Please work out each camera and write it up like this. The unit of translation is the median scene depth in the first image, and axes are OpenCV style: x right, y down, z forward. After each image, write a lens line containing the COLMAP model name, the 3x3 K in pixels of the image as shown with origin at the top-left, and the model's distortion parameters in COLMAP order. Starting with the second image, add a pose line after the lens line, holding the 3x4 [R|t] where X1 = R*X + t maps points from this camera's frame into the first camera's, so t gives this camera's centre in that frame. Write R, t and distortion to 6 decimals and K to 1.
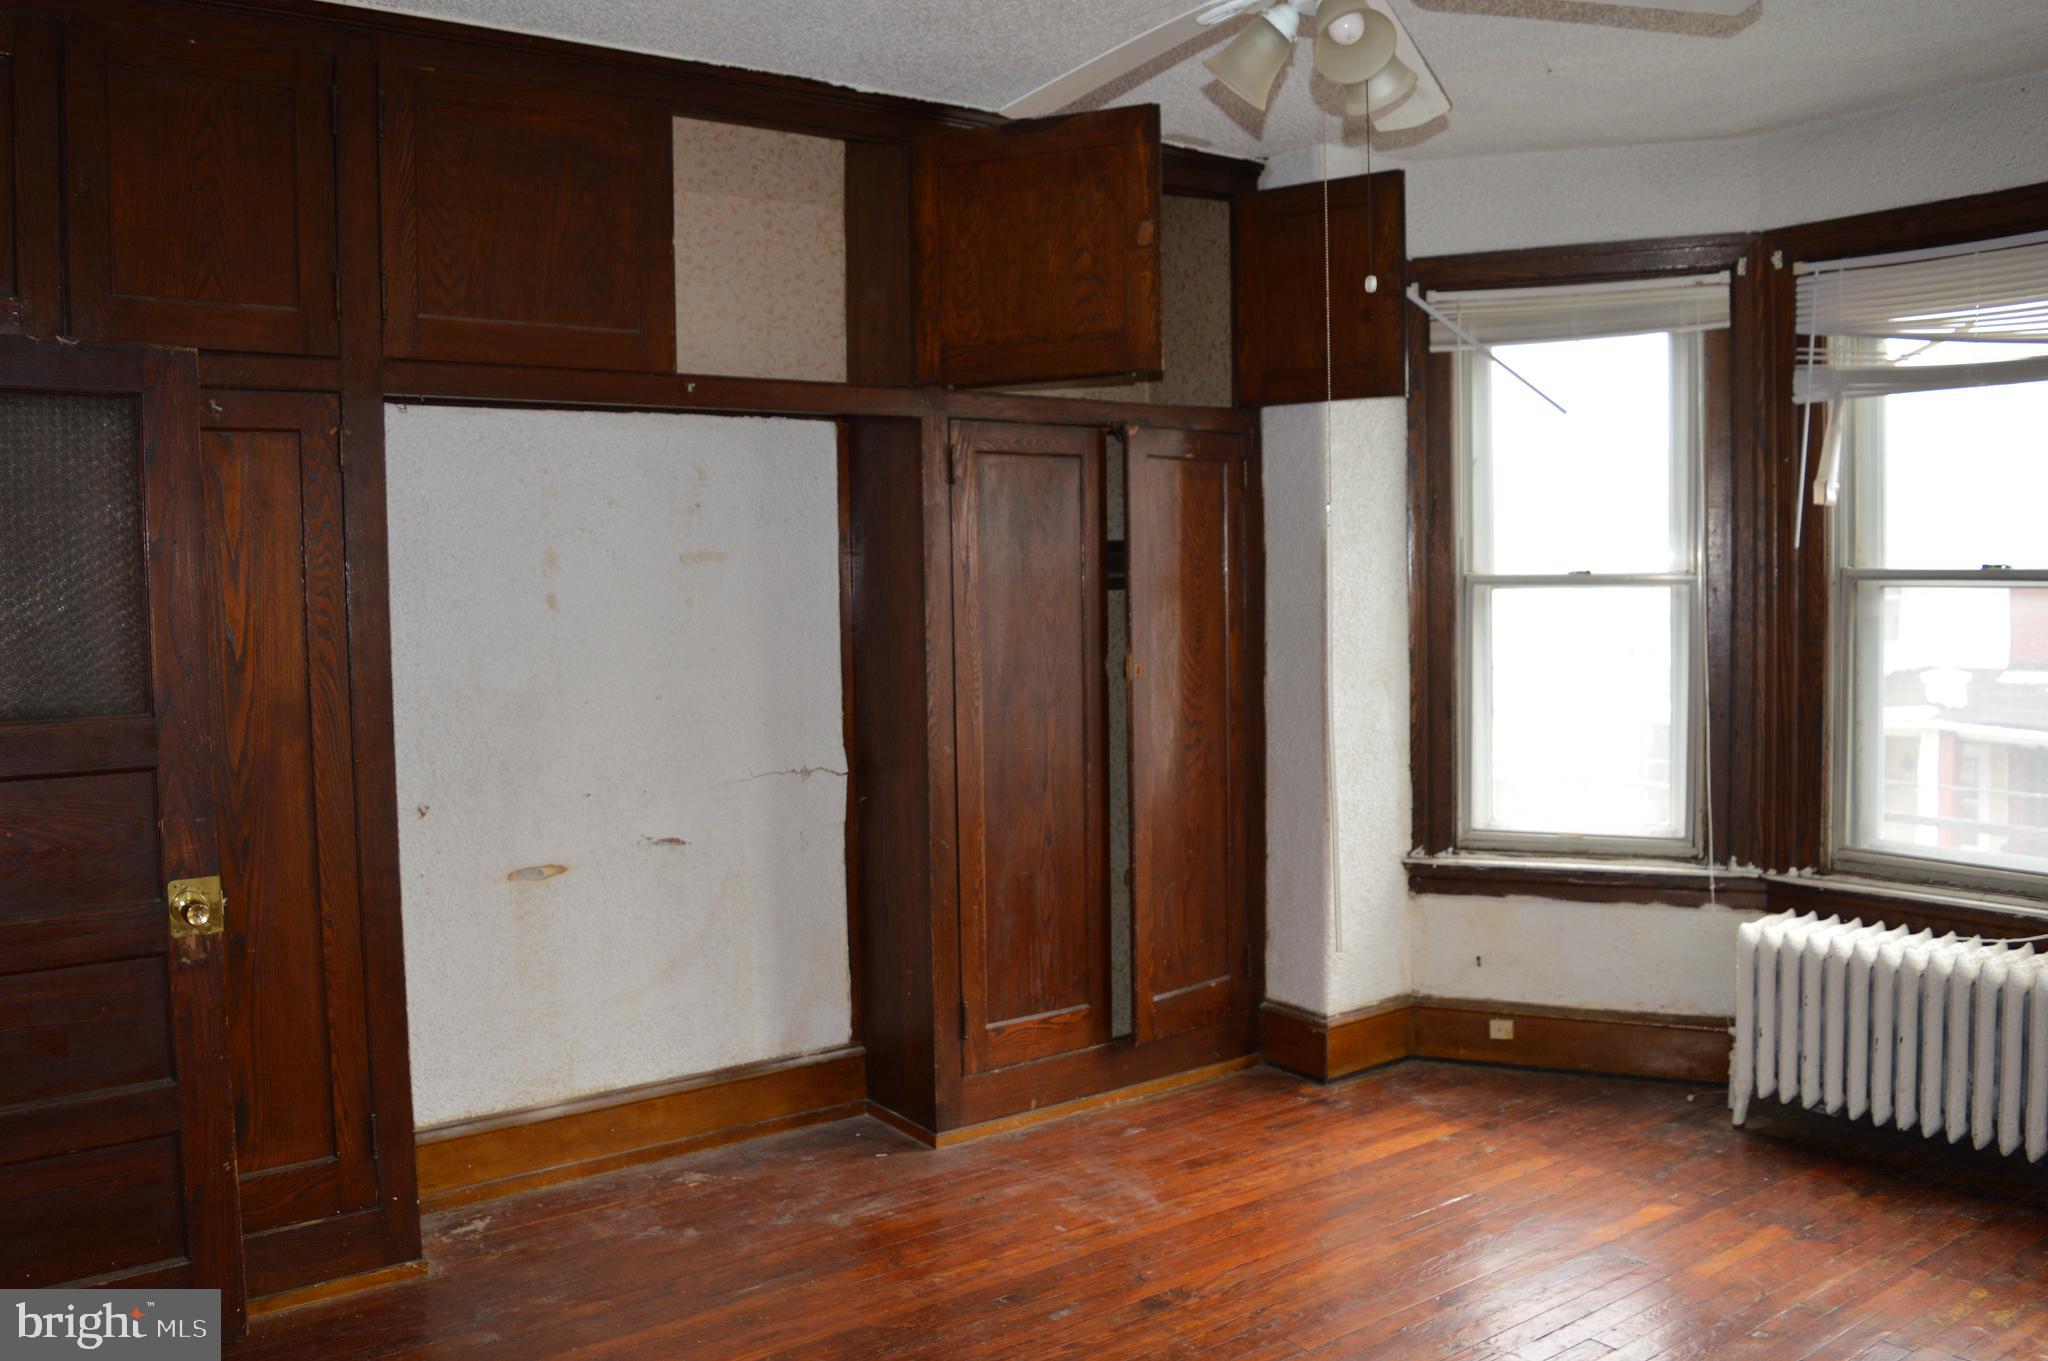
lens RADIAL K [[1627.7, 0, 1026.7], [0, 1627.7, 672.9], [0, 0, 1]] dist [-0.097293, 0.022270]
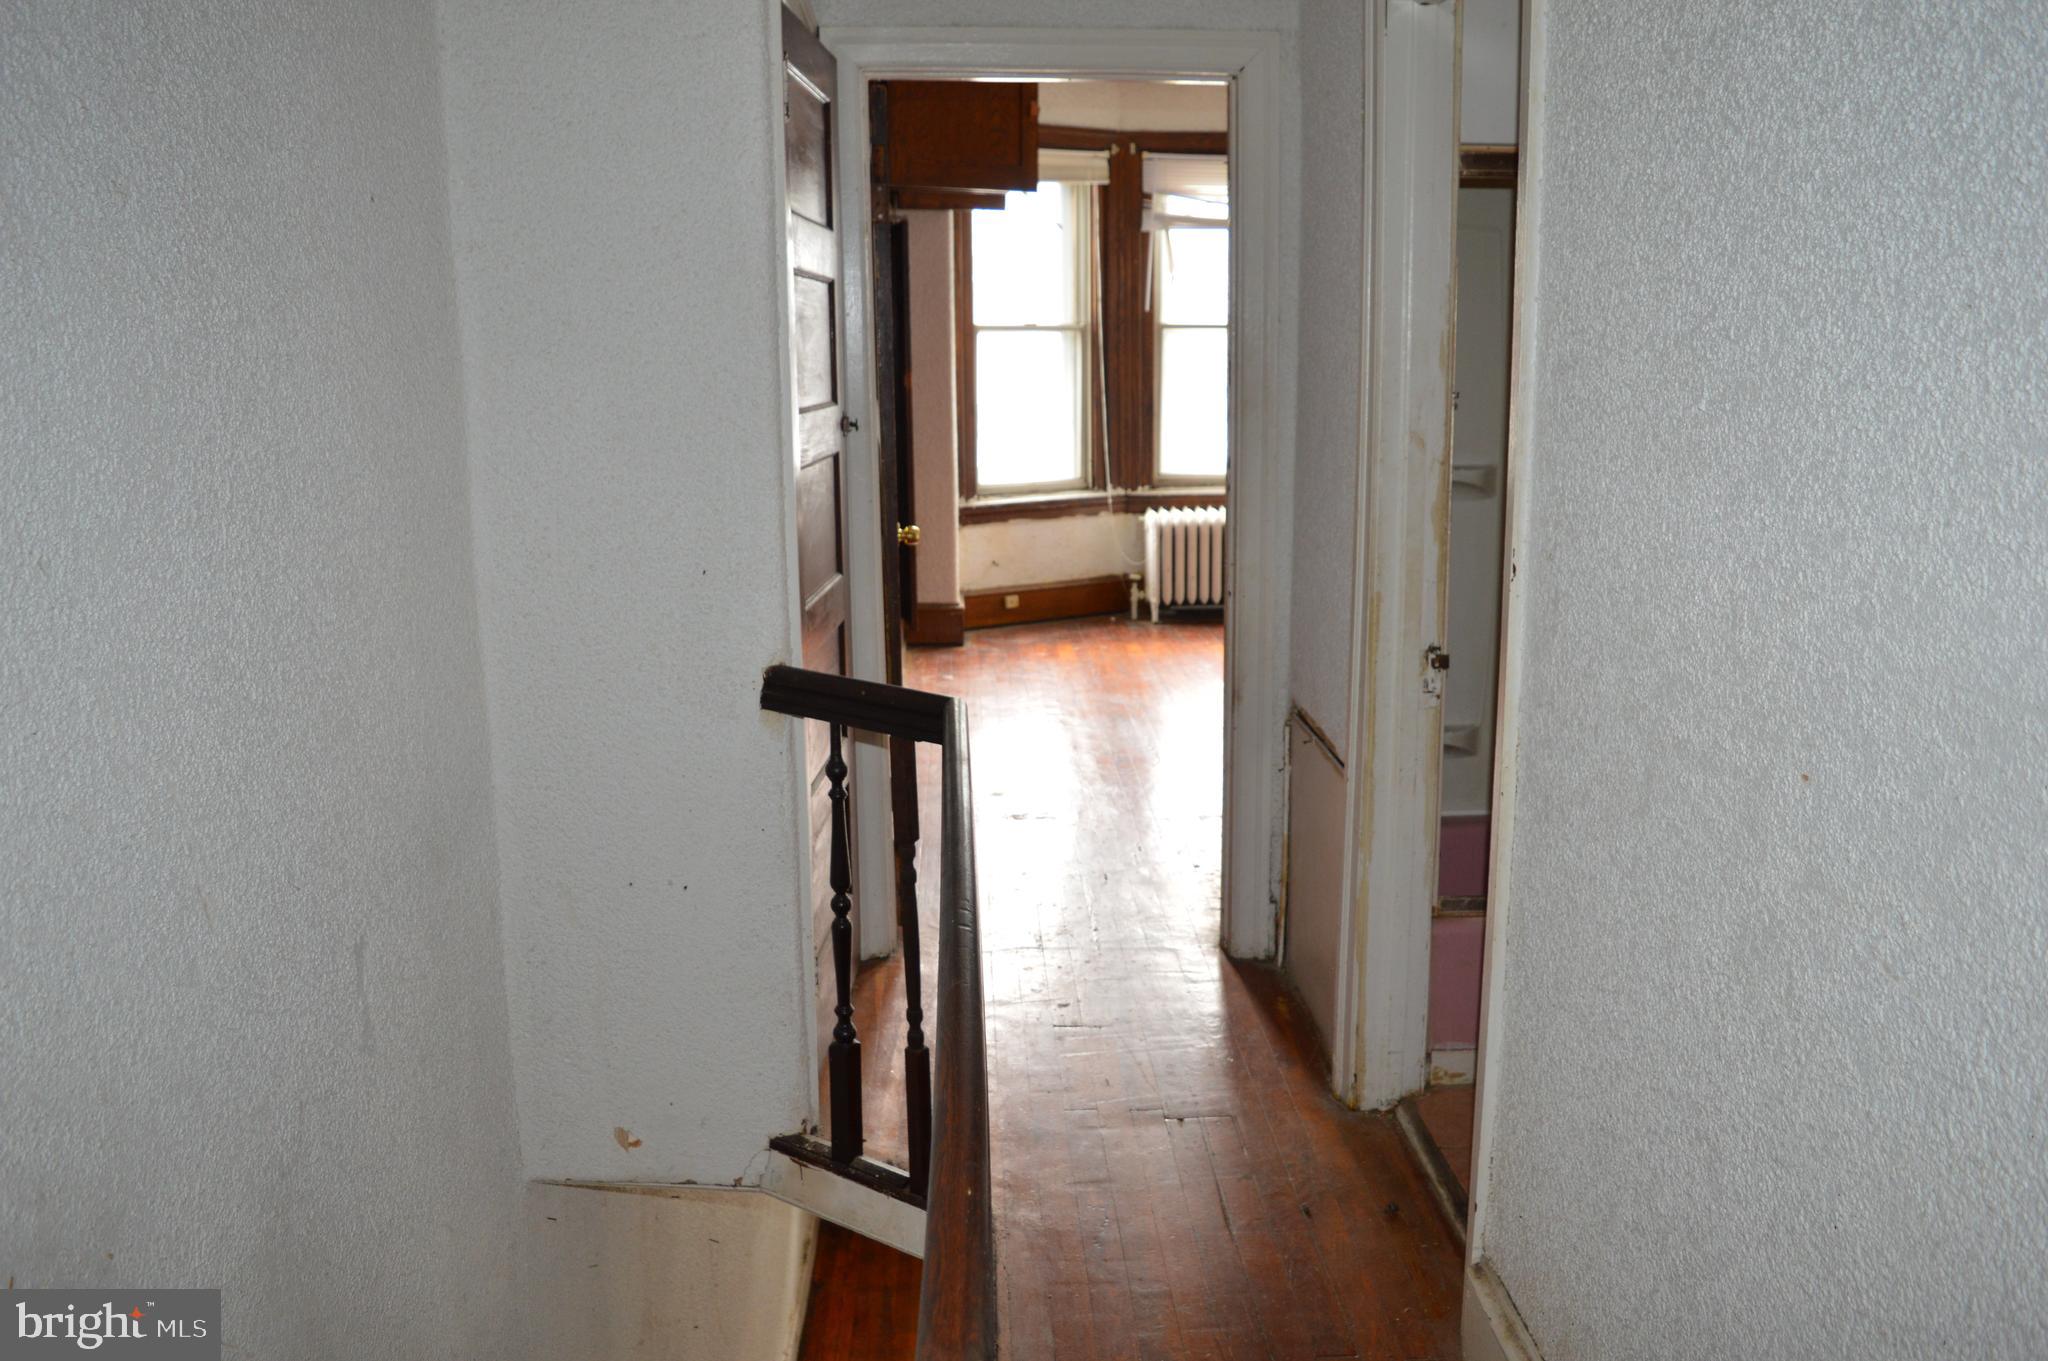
lens RADIAL K [[1627.7, 0, 1015.7], [0, 1627.7, 678.4], [0, 0, 1]] dist [-0.097293, 0.022270]
pose [[0.556975, -0.160117, 0.814949, -1.192266], [0.047007, 0.985745, 0.161547, 0.030913], [-0.829198, -0.051670, 0.556562, 0.060945]]
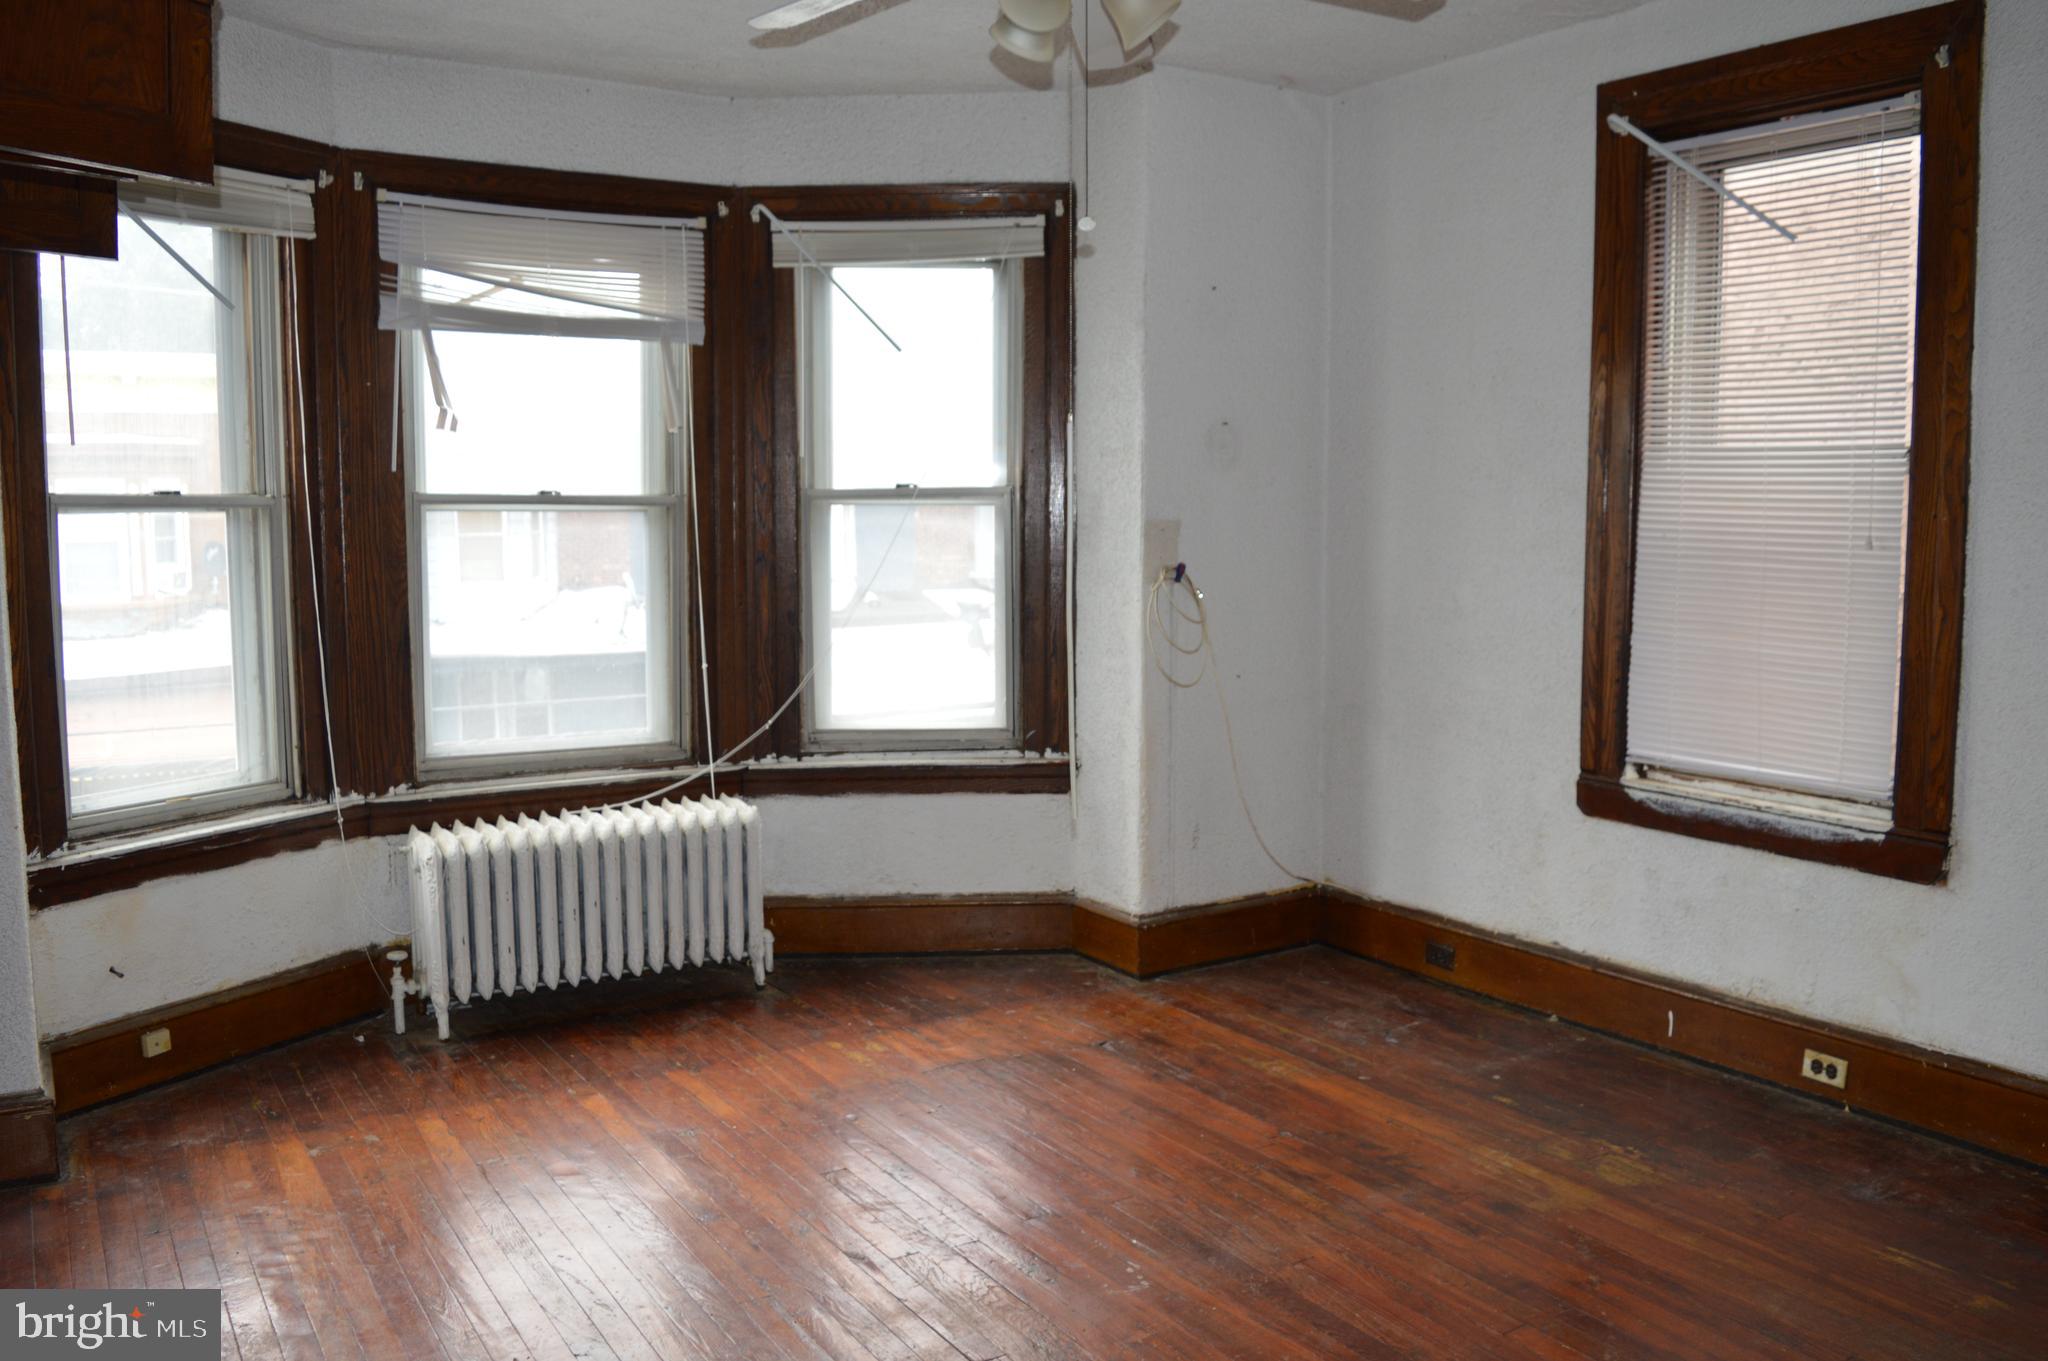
lens RADIAL K [[1627.7, 0, 1019.9], [0, 1627.7, 677.4], [0, 0, 1]] dist [-0.097293, 0.022270]
pose [[0.062899, -0.087413, 0.994184, -0.518422], [0.054843, 0.994954, 0.084011, -0.012032], [-0.996512, 0.049240, 0.067376, 0.536996]]
